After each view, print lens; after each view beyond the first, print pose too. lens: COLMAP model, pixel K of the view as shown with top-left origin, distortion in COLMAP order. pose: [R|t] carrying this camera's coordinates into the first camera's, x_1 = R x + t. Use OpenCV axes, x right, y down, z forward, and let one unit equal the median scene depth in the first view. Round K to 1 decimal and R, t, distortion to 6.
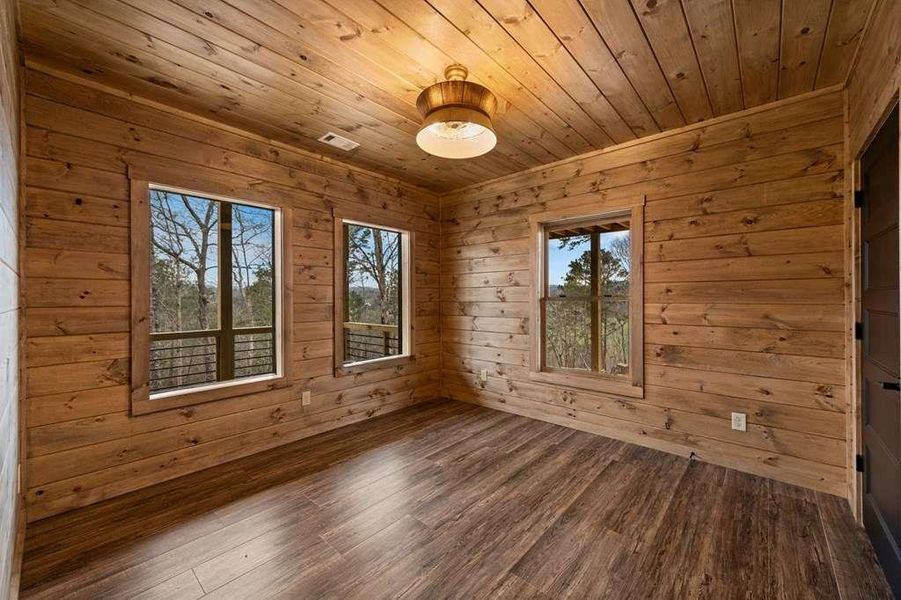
lens RADIAL K [[358.4, 0, 450.5], [0, 358.4, 300.0], [0, 0, 1]] dist [-0.000364, -0.000081]
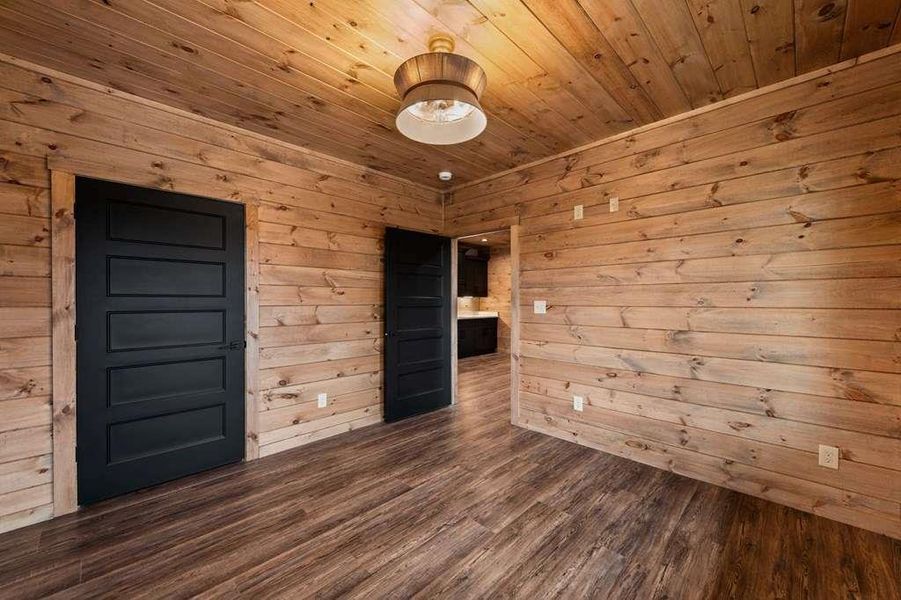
lens RADIAL K [[358.4, 0, 450.5], [0, 358.4, 300.0], [0, 0, 1]] dist [-0.000364, -0.000081]
pose [[-0.998659, 0.004116, 0.051616, -0.052495], [0.004169, 0.999991, 0.000928, -0.008986], [-0.051612, 0.001142, -0.998667, 1.989500]]
